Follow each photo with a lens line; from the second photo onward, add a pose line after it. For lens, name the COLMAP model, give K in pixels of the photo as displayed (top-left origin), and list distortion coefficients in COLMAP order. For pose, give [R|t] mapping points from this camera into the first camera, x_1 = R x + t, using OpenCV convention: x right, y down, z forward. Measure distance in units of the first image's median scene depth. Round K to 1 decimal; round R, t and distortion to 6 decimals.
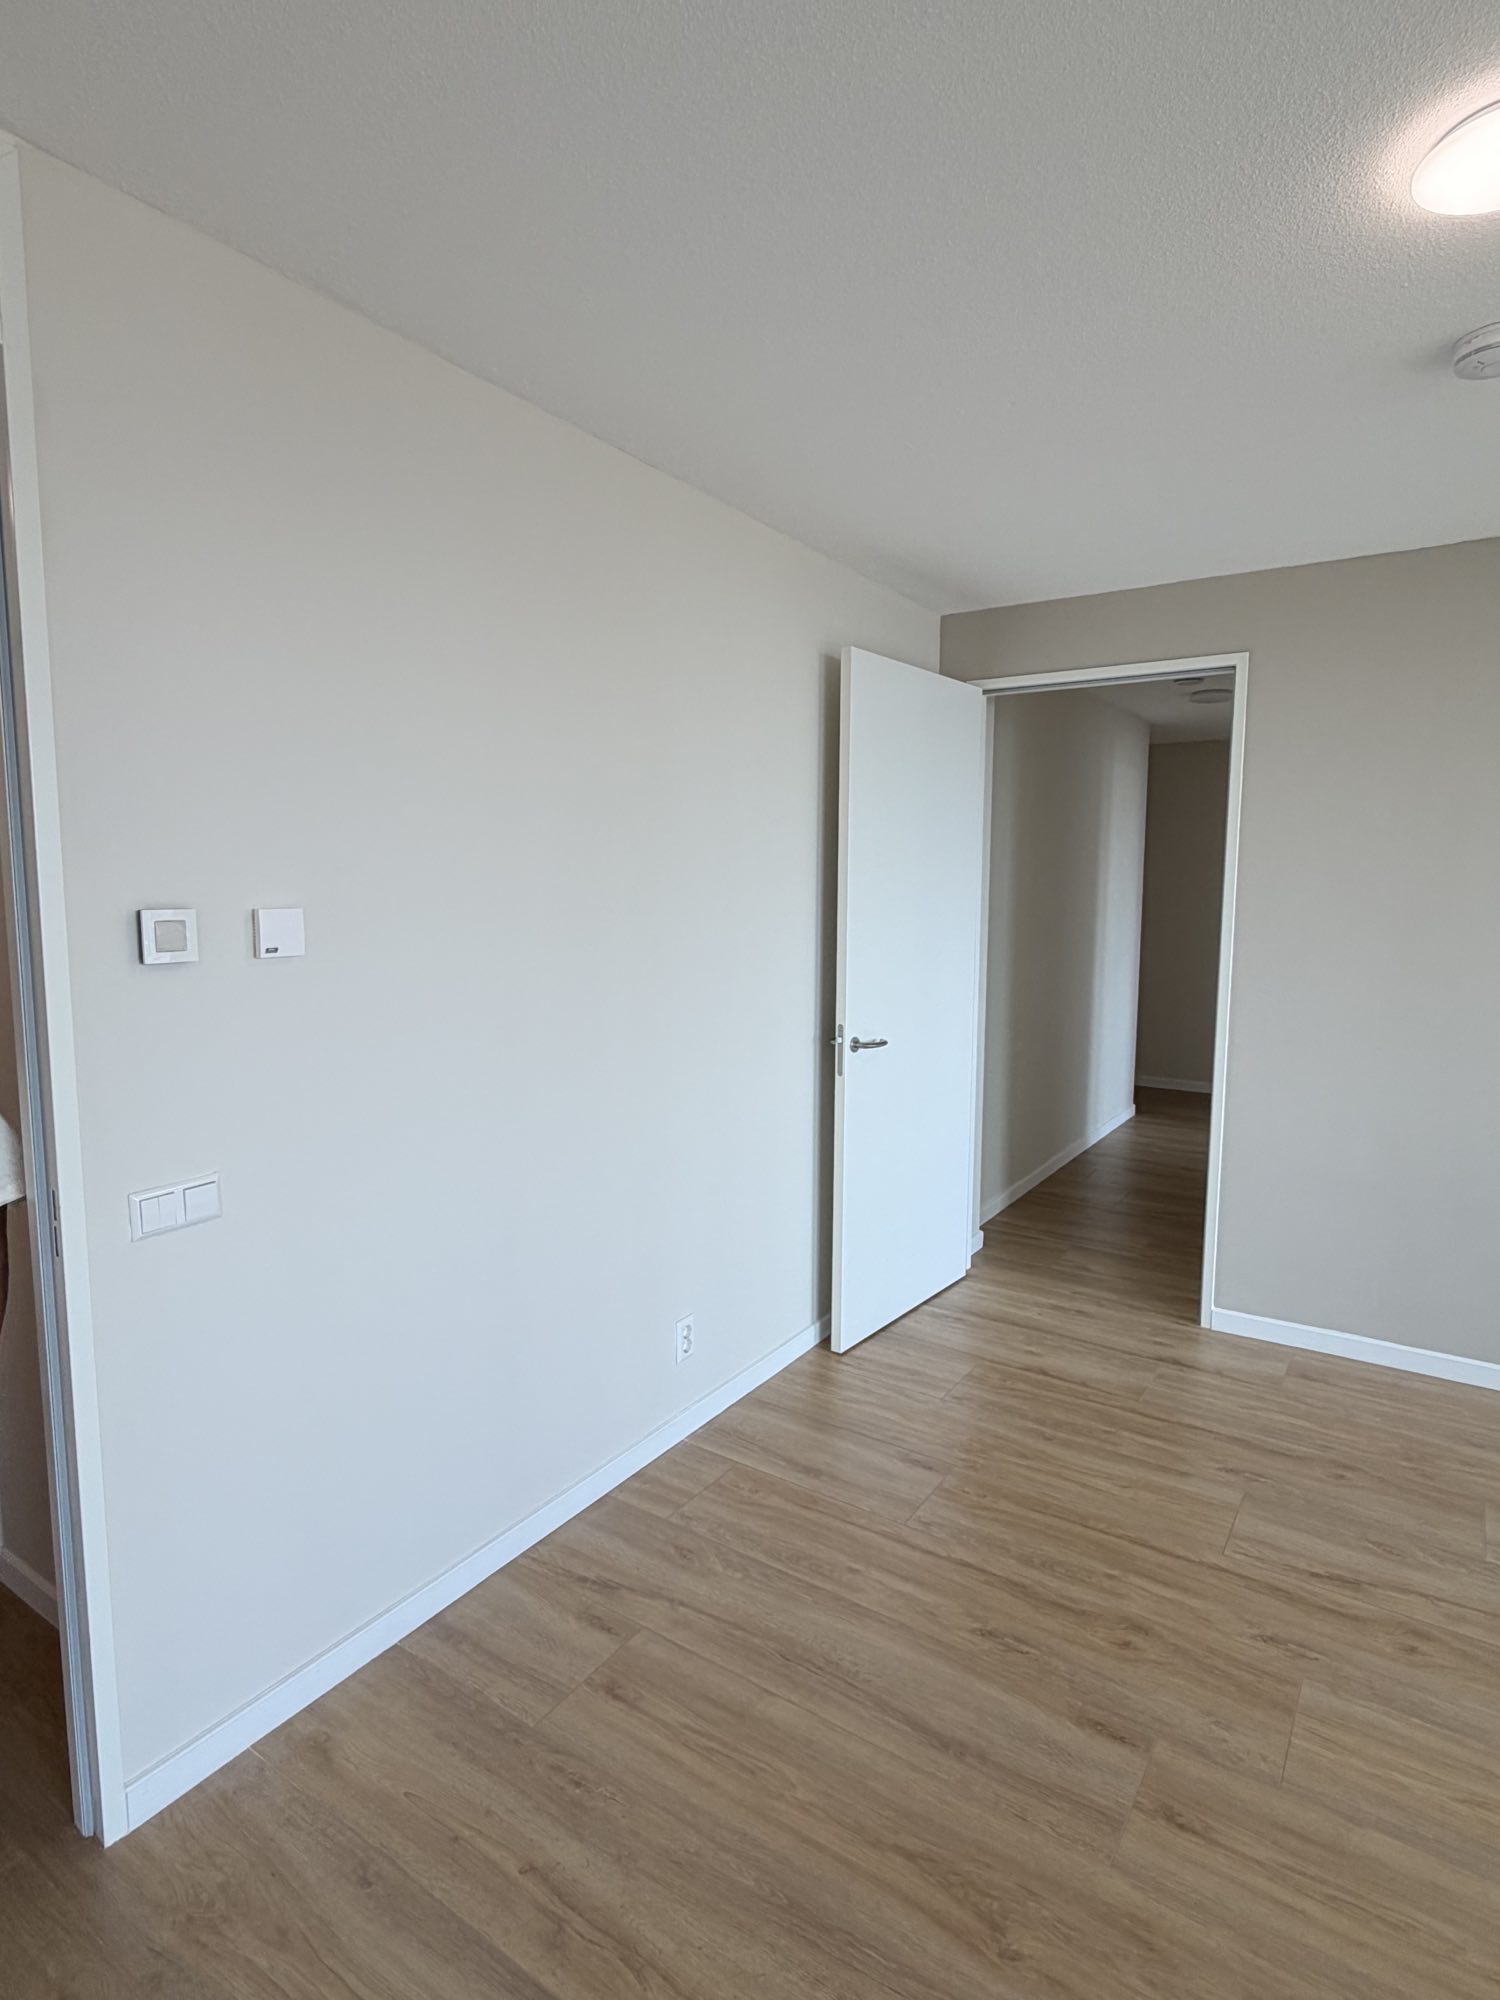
lens RADIAL K [[1068.4, 0, 752.2], [0, 1068.4, 1005.6], [0, 0, 1]] dist [-0.002494, 0.000729]
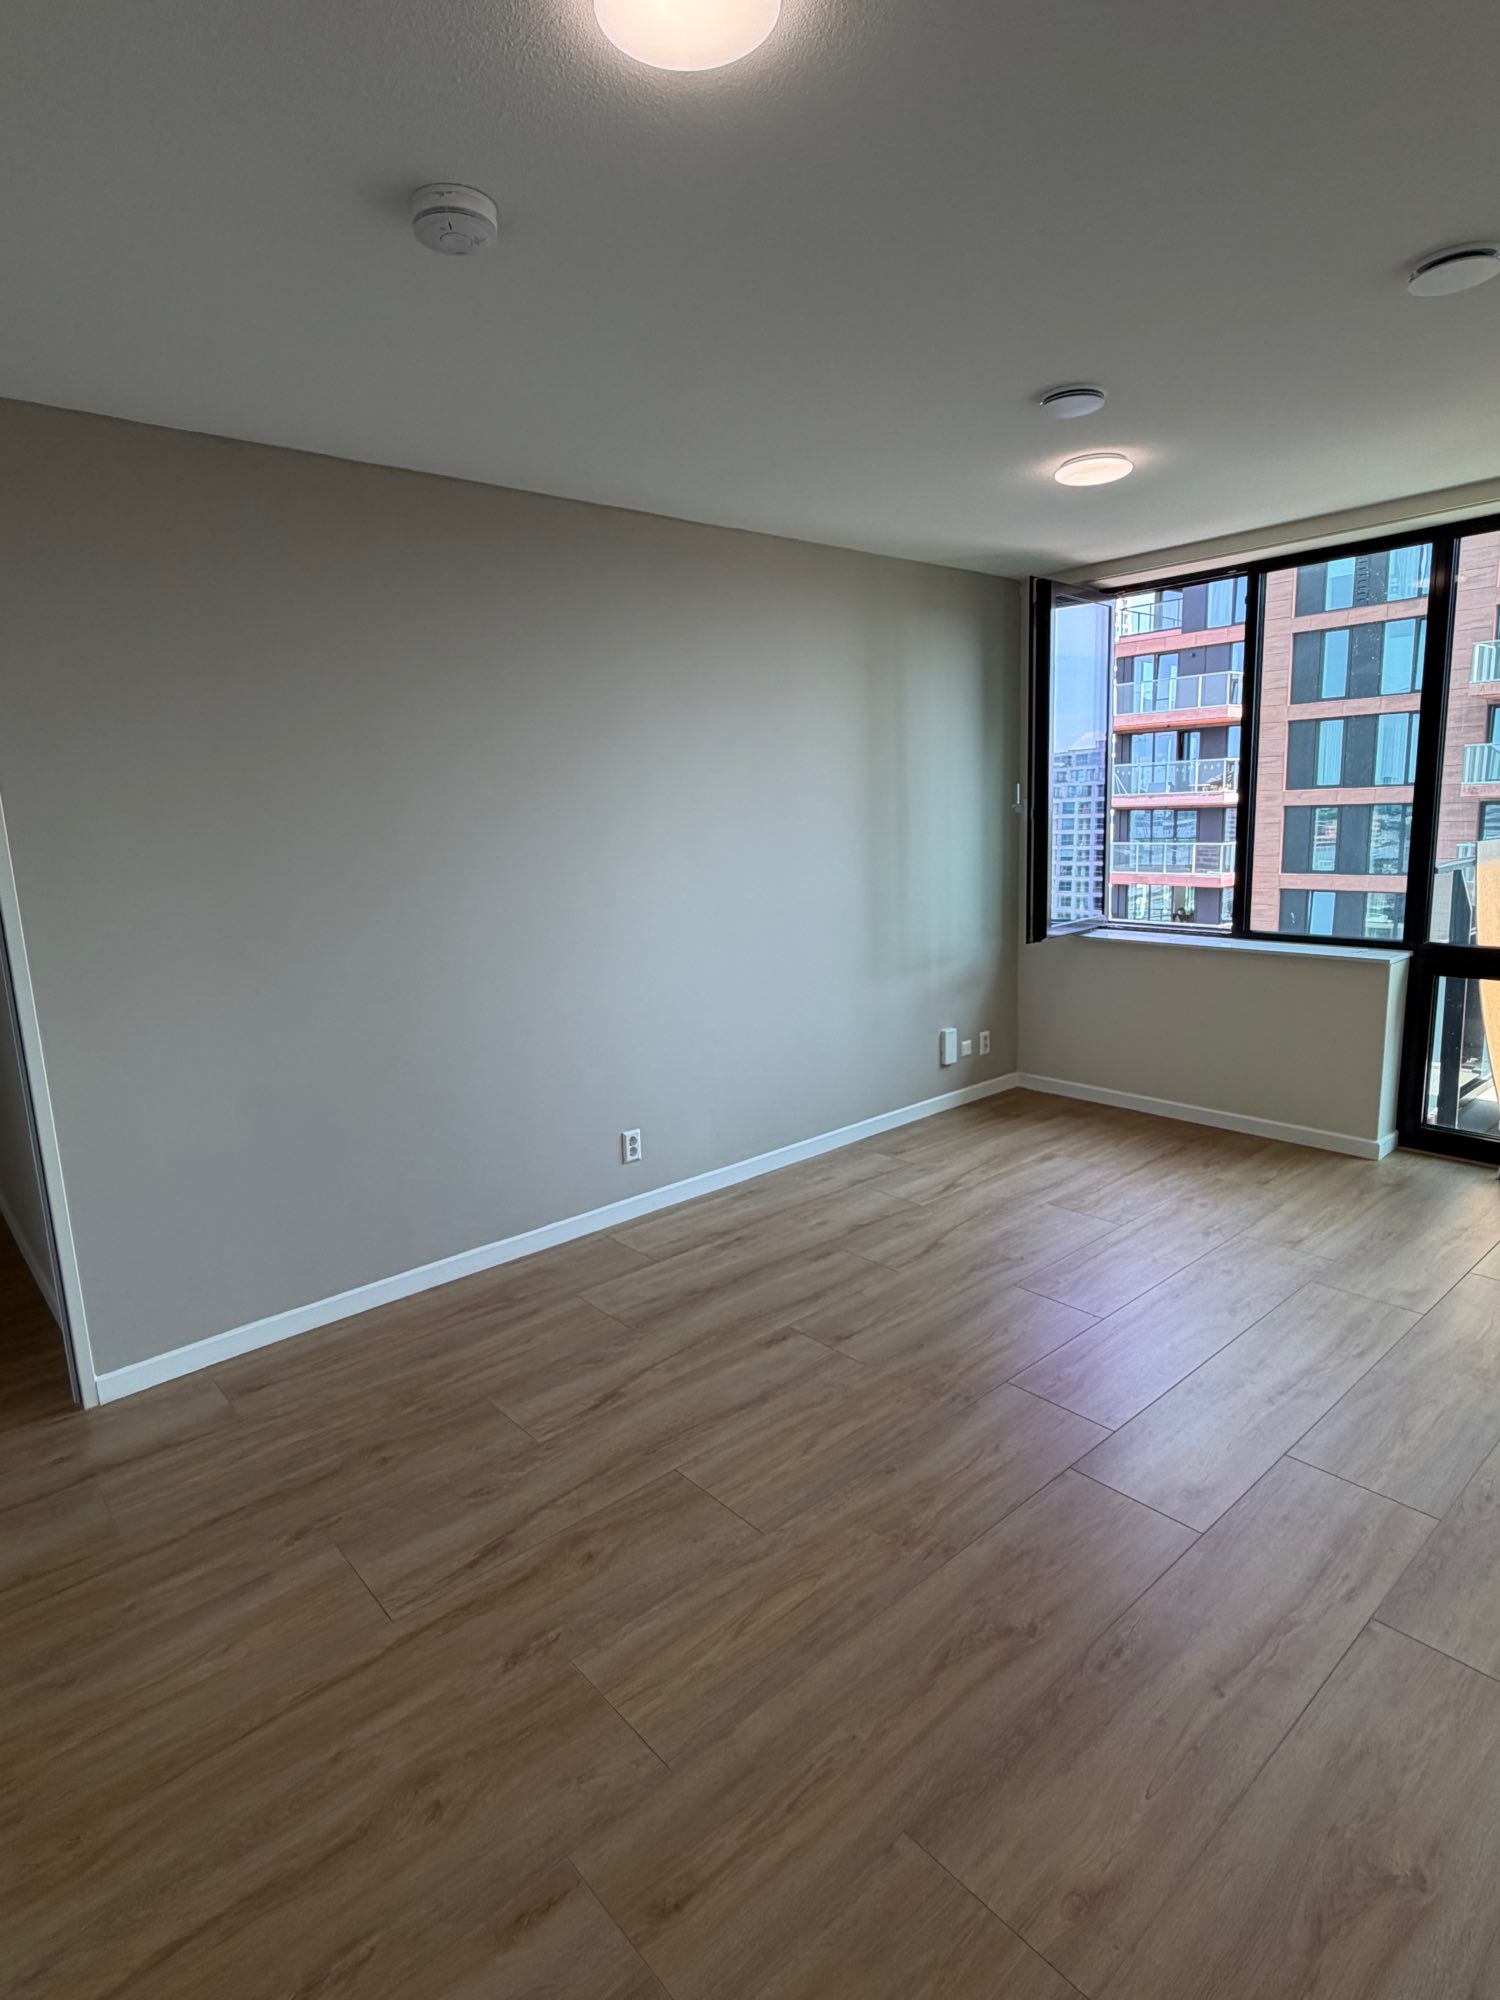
lens RADIAL K [[1068.4, 0, 750.2], [0, 1068.4, 983.0], [0, 0, 1]] dist [-0.002494, 0.000729]
pose [[0.251956, -0.171668, 0.952391, -0.196194], [0.150866, 0.979076, 0.136566, -0.041564], [-0.955907, 0.109275, 0.272583, 0.470834]]
